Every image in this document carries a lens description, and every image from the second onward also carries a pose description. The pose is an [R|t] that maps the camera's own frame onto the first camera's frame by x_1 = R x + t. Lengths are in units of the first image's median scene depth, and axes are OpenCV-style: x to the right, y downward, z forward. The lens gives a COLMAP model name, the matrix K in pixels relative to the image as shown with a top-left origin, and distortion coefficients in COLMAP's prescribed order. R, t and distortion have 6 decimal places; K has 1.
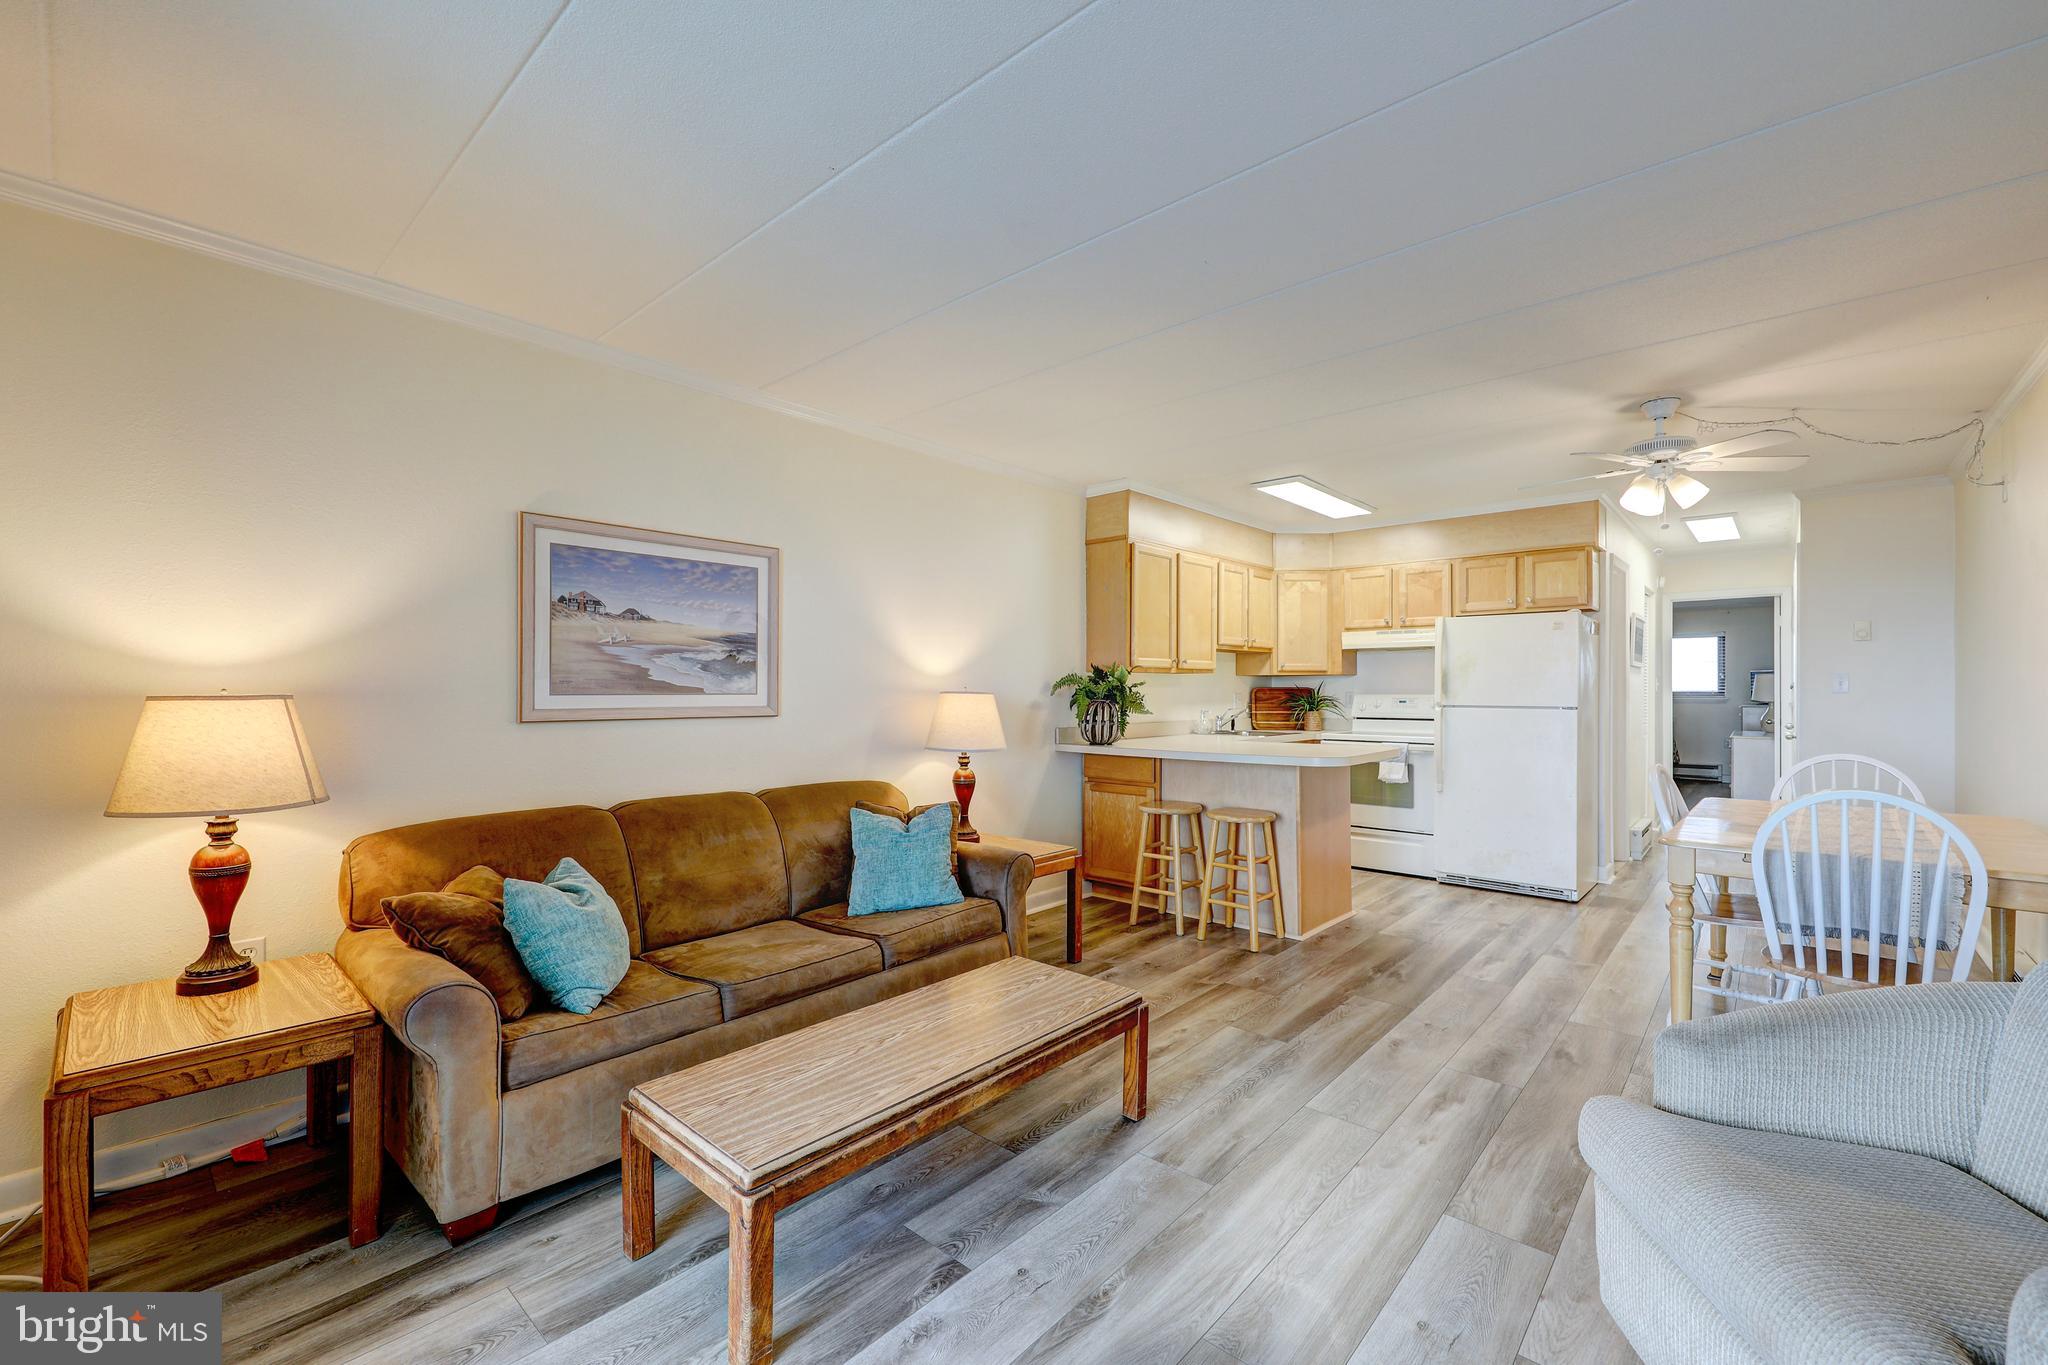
lens RADIAL K [[845.6, 0, 1024.5], [0, 845.6, 690.1], [0, 0, 1]] dist [0.000564, 0.000242]
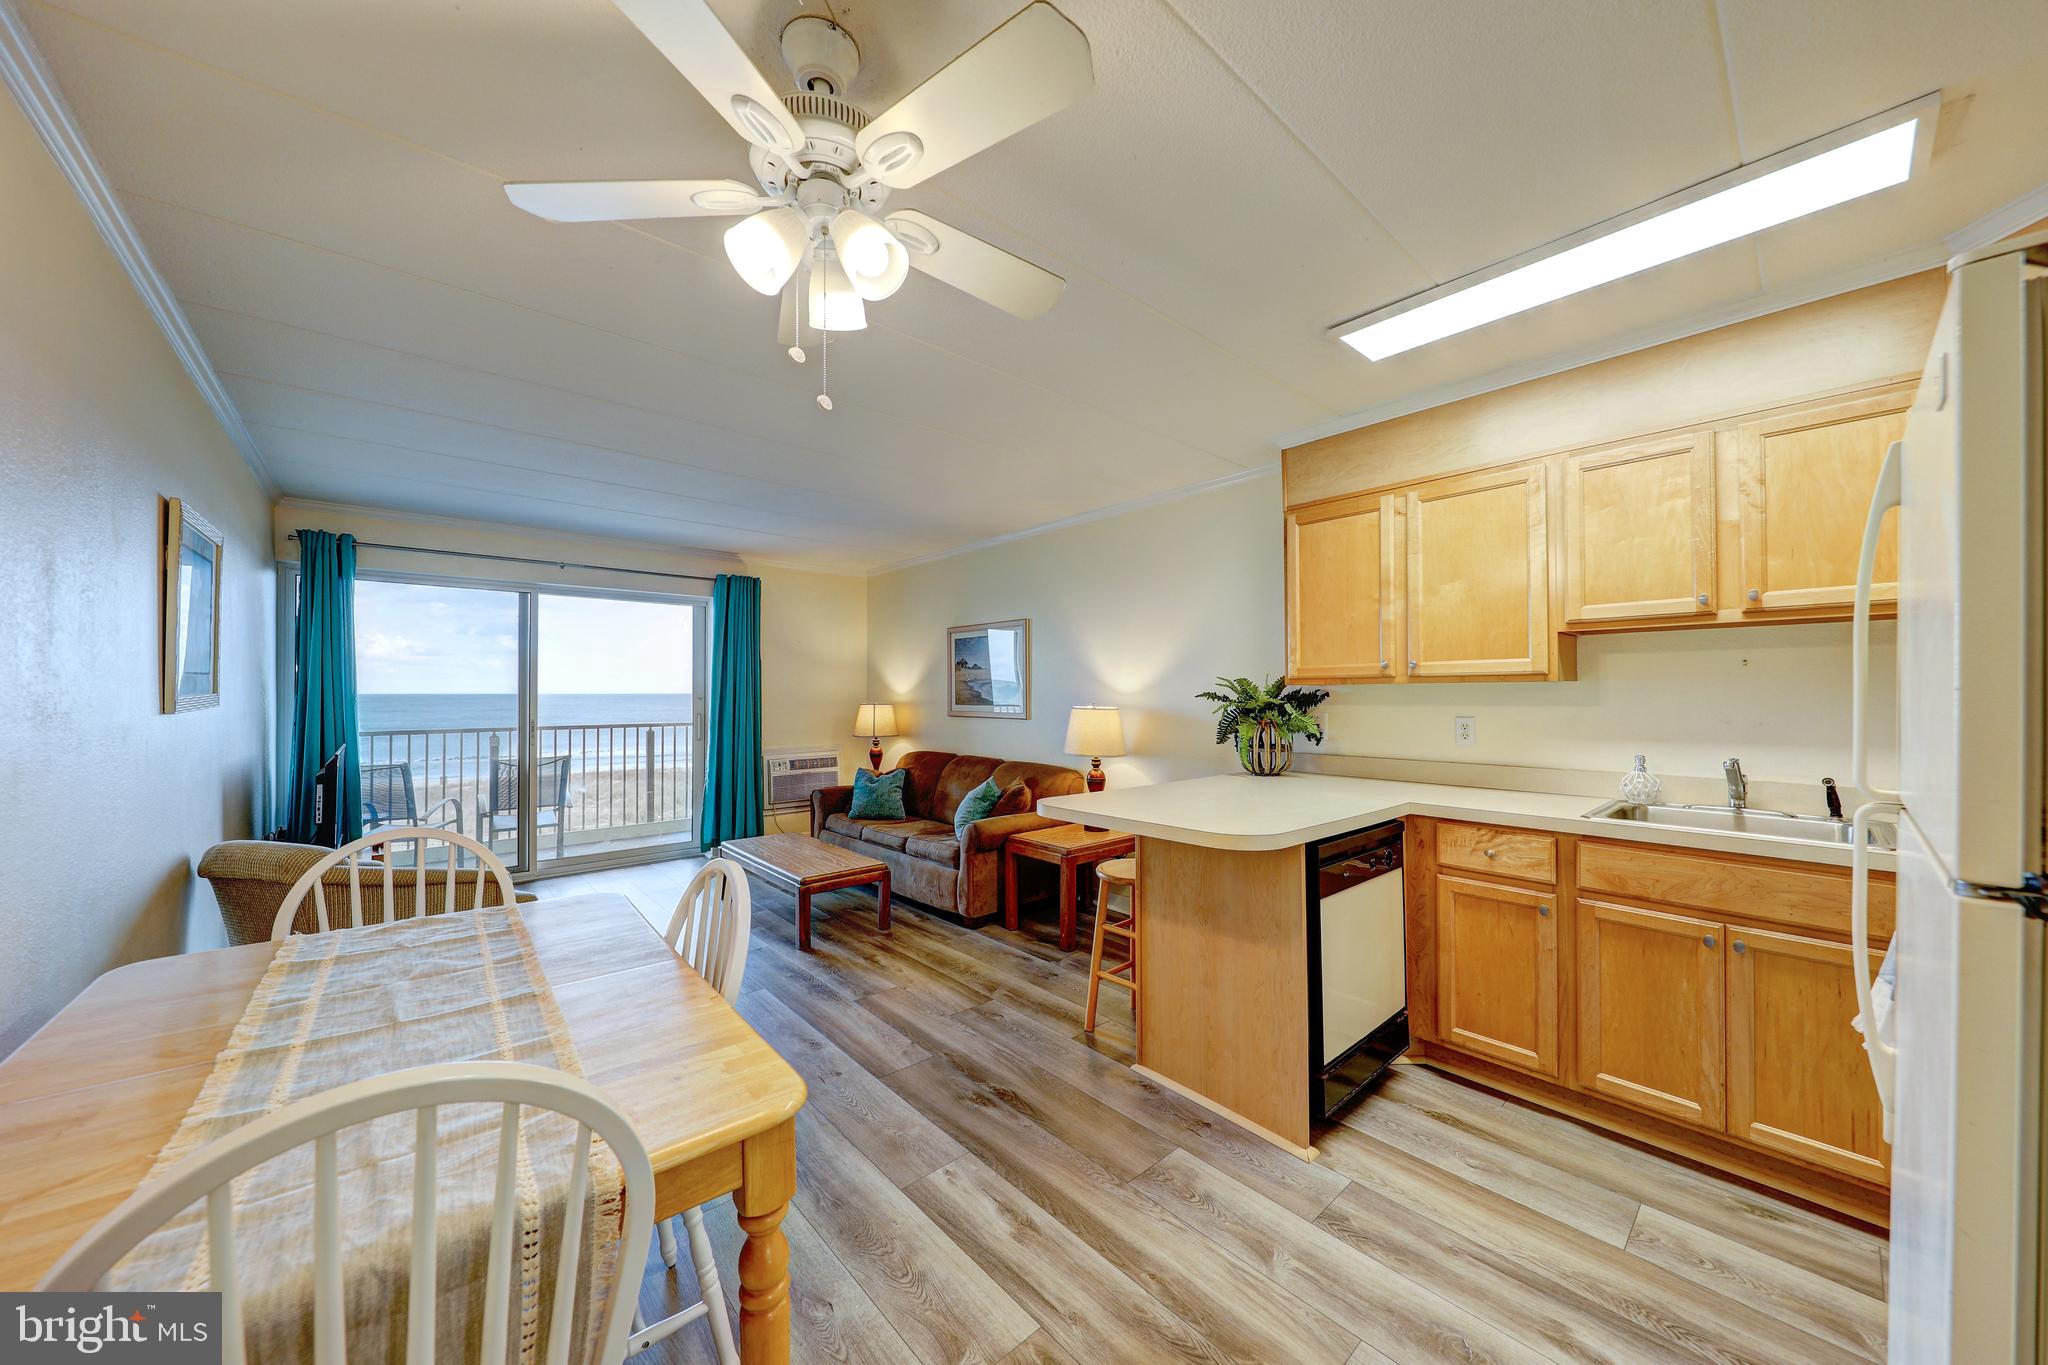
lens RADIAL K [[709.6, 0, 1014.9], [0, 709.6, 689.8], [0, 0, 1]] dist [-0.001940, -0.000098]
pose [[-0.126192, -0.009683, -0.991959, 0.802996], [-0.003920, 0.999949, -0.009263, -0.010708], [0.991998, 0.002719, -0.126223, 0.845302]]
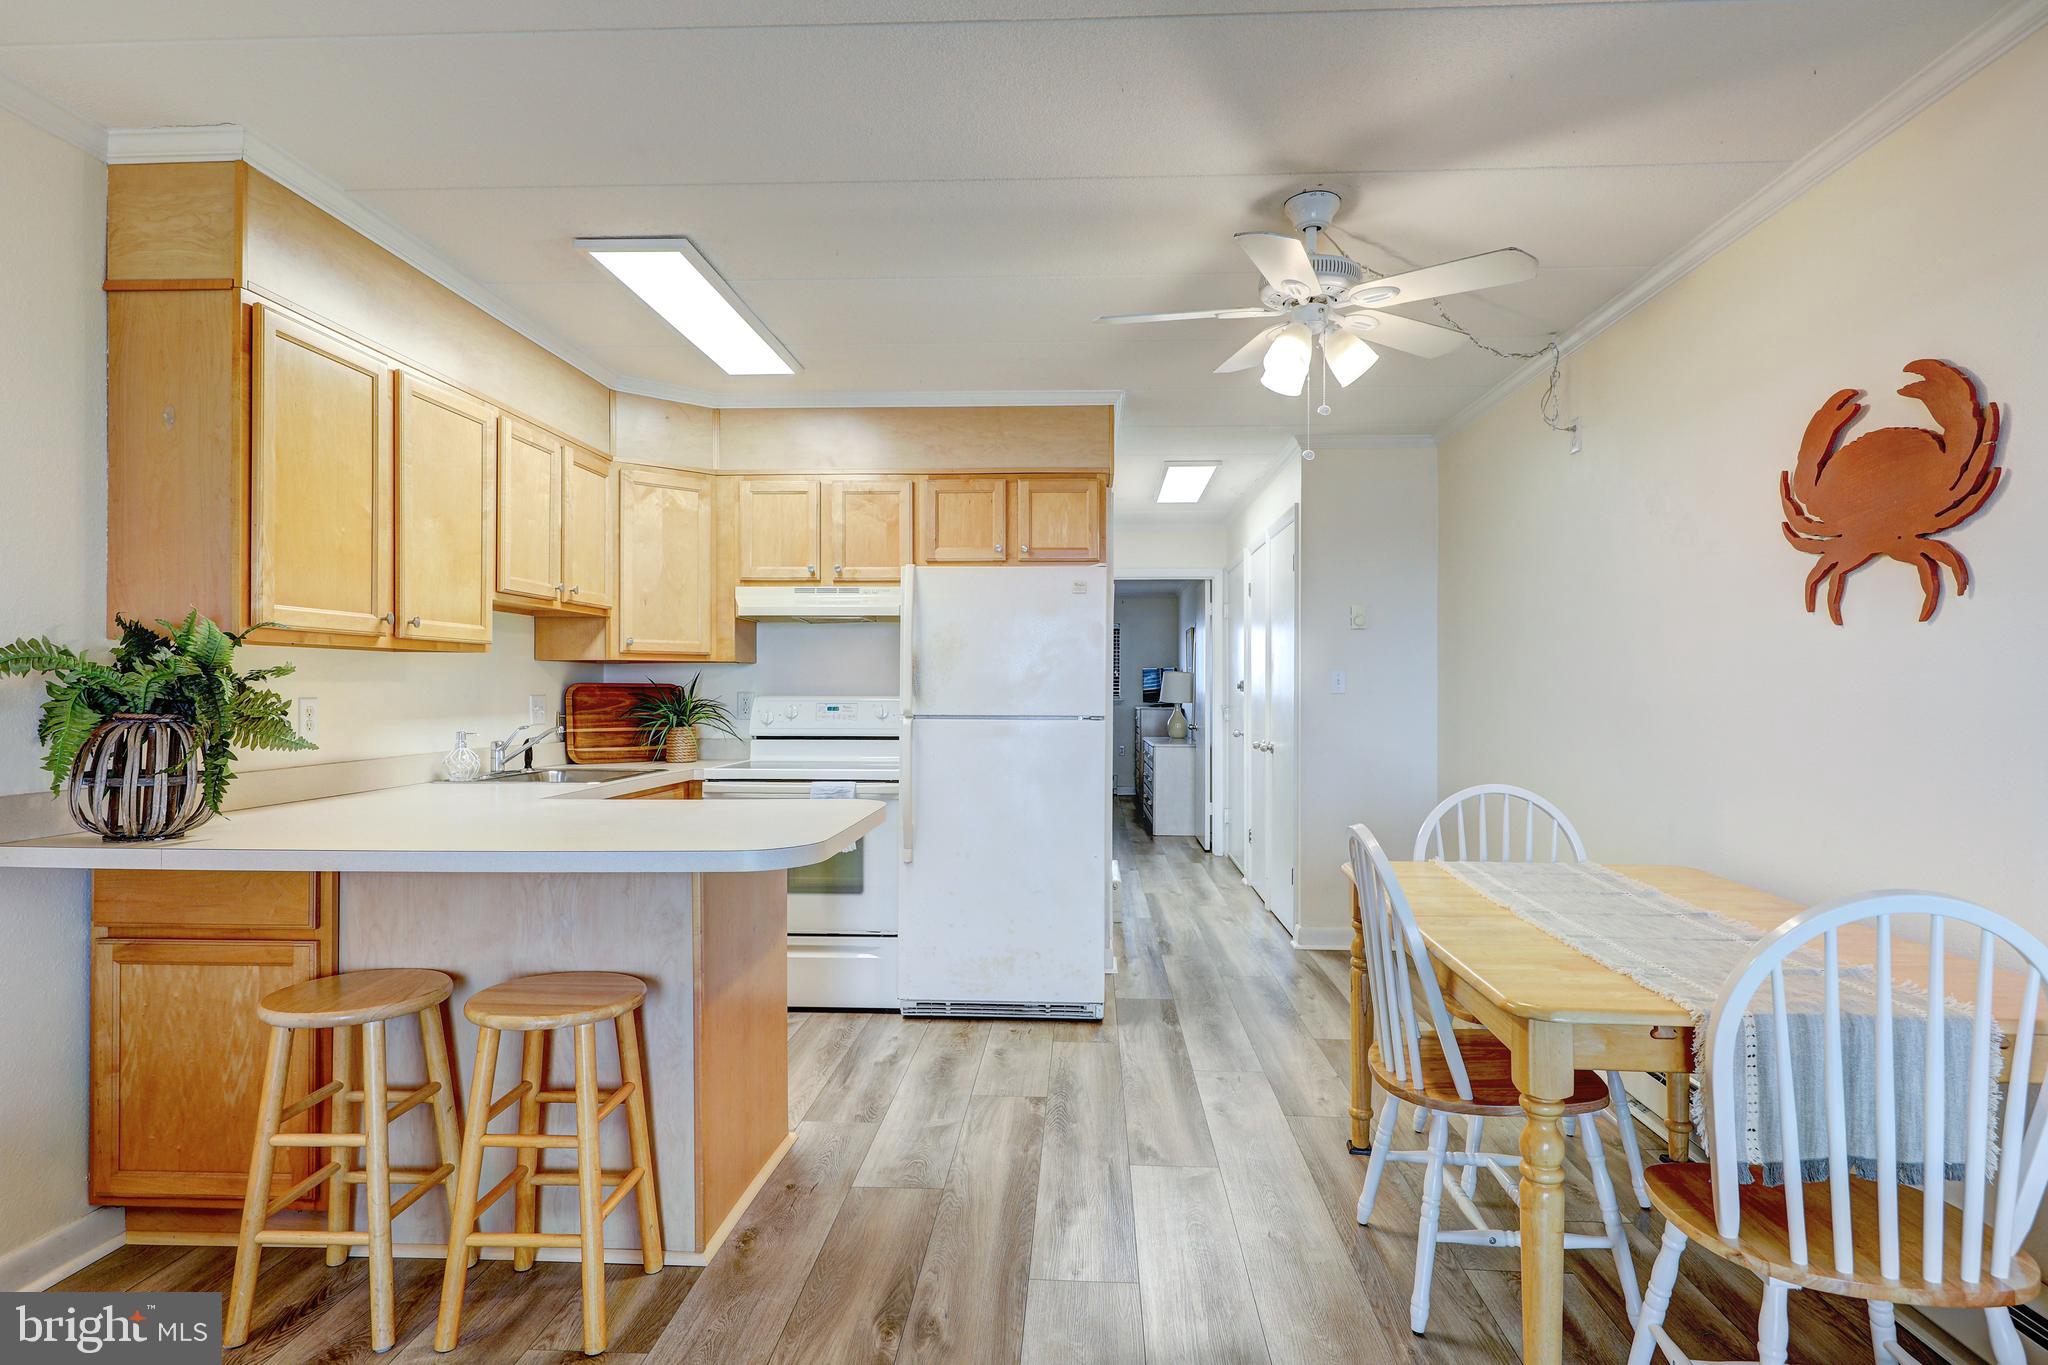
lens RADIAL K [[1086.6, 0, 1029.4], [0, 1086.6, 690.5], [0, 0, 1]] dist [0.007598, -0.001301]
pose [[0.776202, 0.001156, 0.630483, 0.089805], [-0.001839, 0.999998, 0.000430, 0.000456], [-0.630481, -0.001494, 0.776203, 0.398534]]
